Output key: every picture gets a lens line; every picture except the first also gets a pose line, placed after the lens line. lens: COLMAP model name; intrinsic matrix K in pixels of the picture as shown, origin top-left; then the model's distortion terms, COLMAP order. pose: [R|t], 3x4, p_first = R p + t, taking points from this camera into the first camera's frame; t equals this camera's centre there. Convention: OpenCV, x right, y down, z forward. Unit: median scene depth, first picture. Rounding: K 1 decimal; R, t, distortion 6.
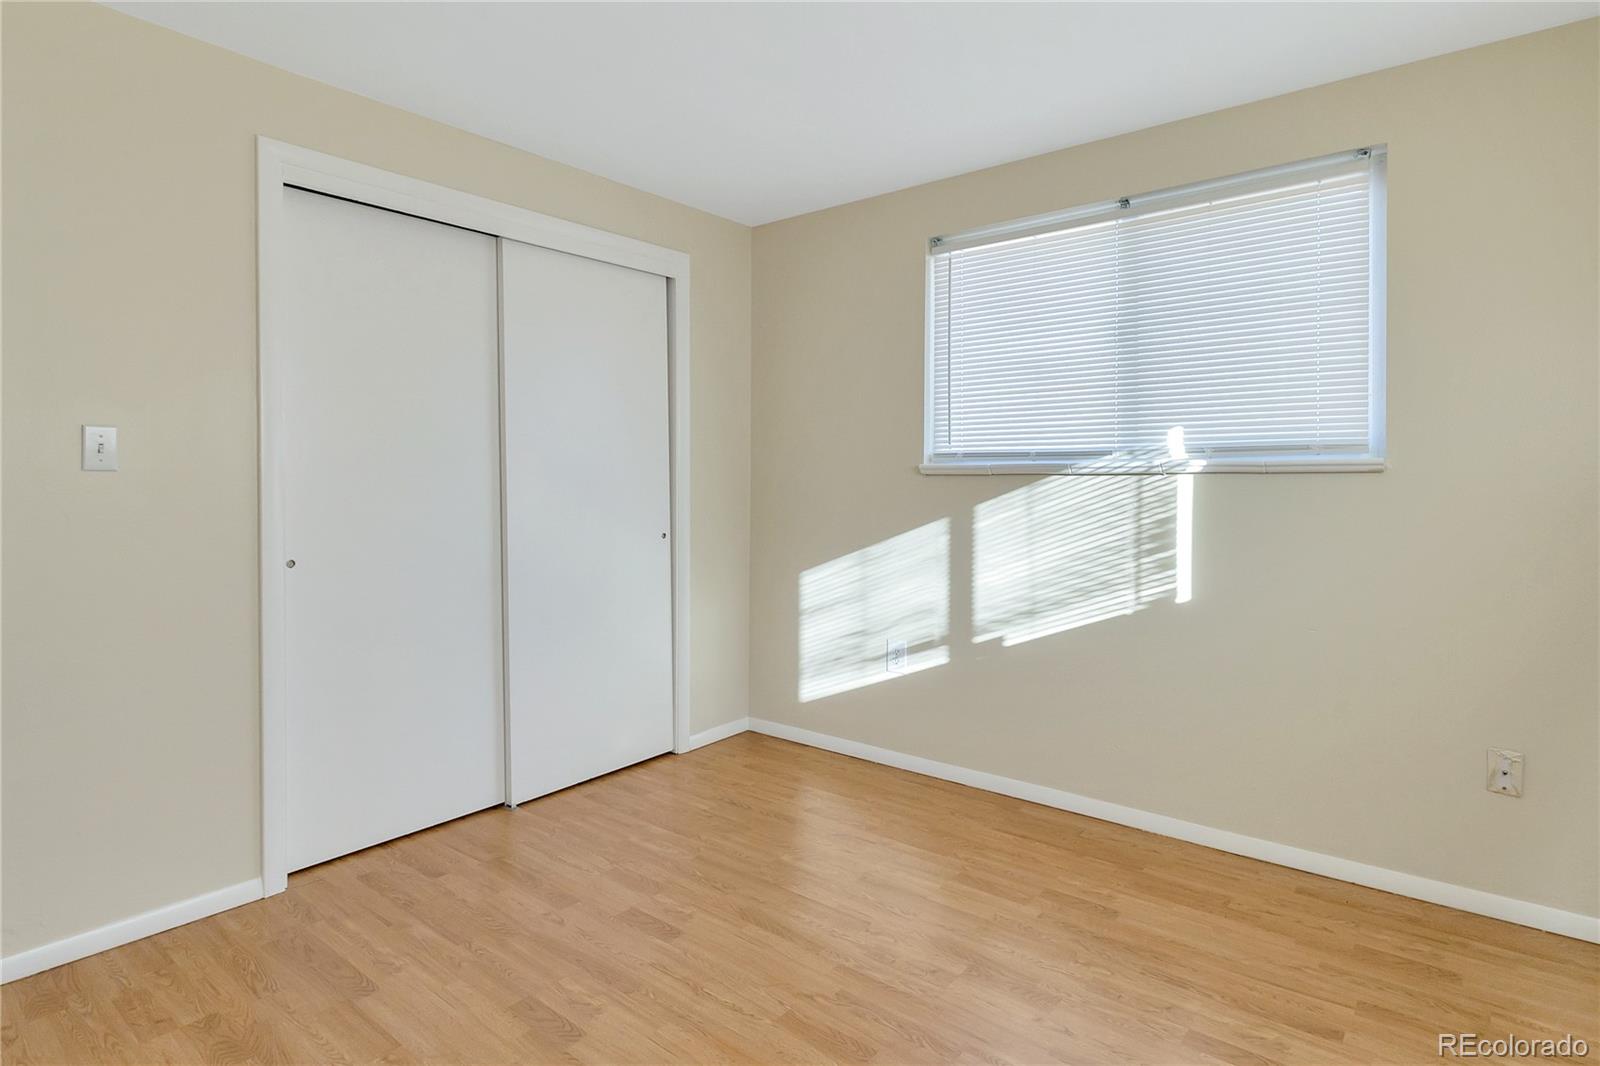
lens RADIAL K [[911.0, 0, 895.7], [0, 911.0, 478.8], [0, 0, 1]] dist [0.015104, -0.016485]
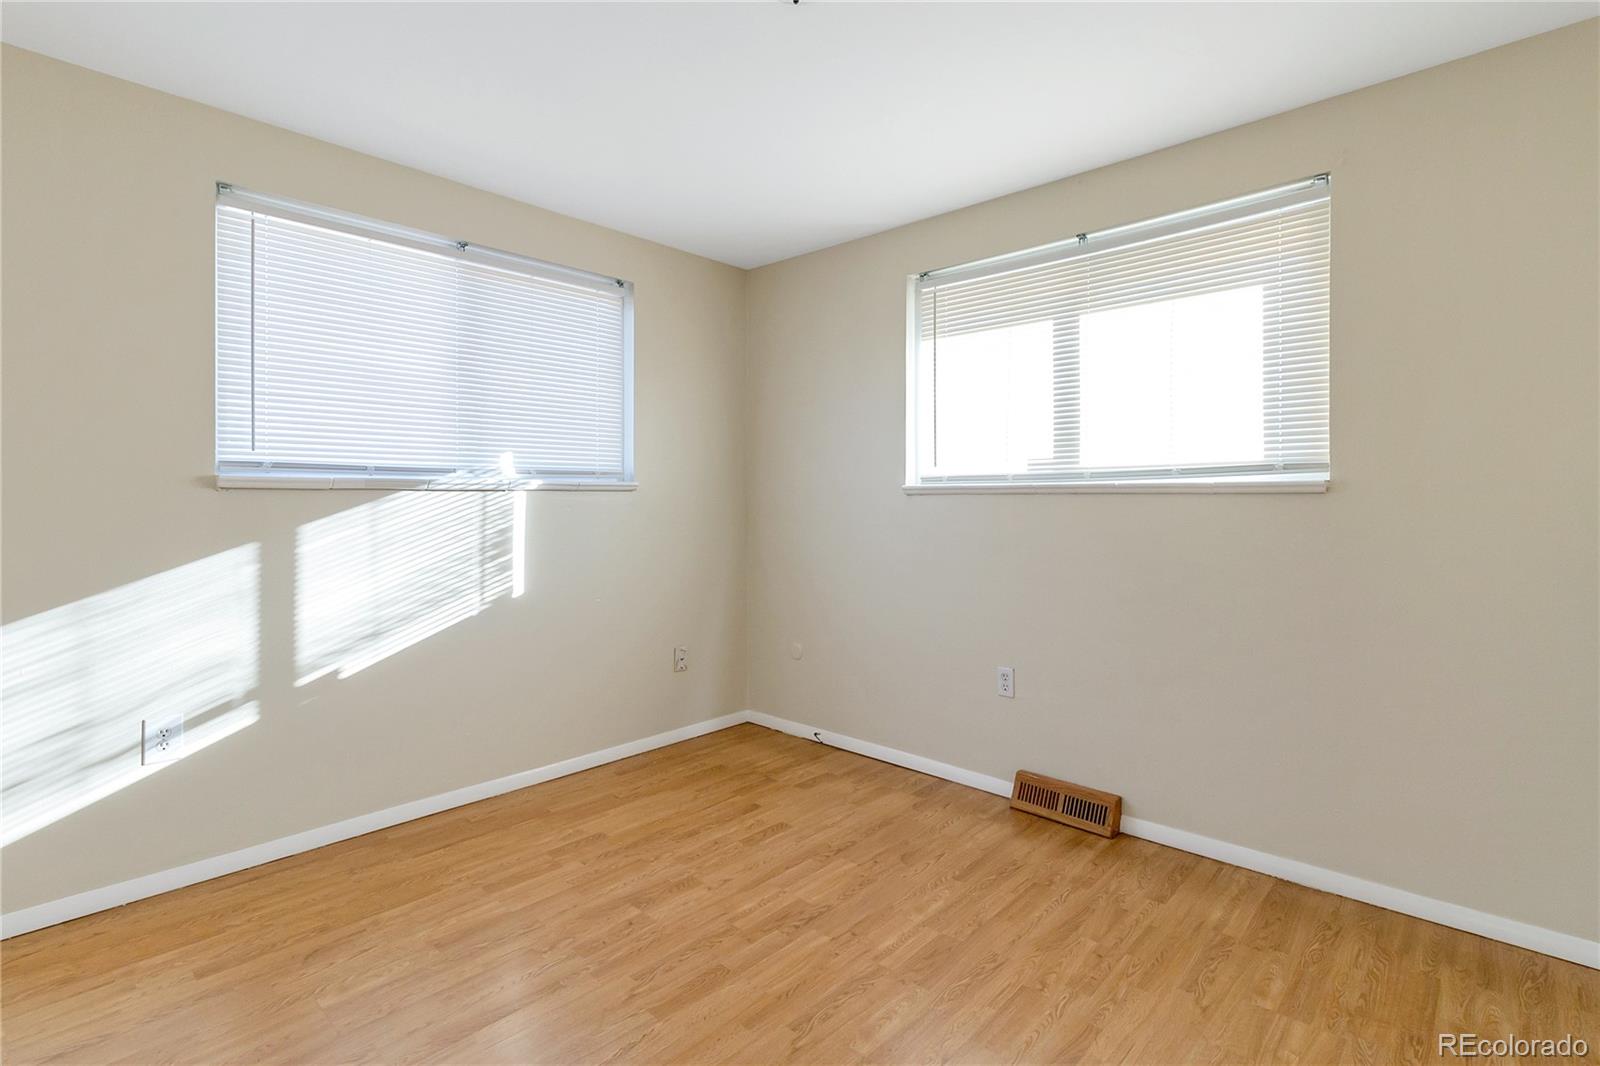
lens RADIAL K [[759.1, 0, 806.4], [0, 759.1, 511.3], [0, 0, 1]] dist [-0.002273, -0.000020]
pose [[0.073193, -0.017893, 0.997157, -0.641255], [-0.001447, 0.999836, 0.018048, 0.002613], [-0.997317, -0.002763, 0.073155, 0.517233]]
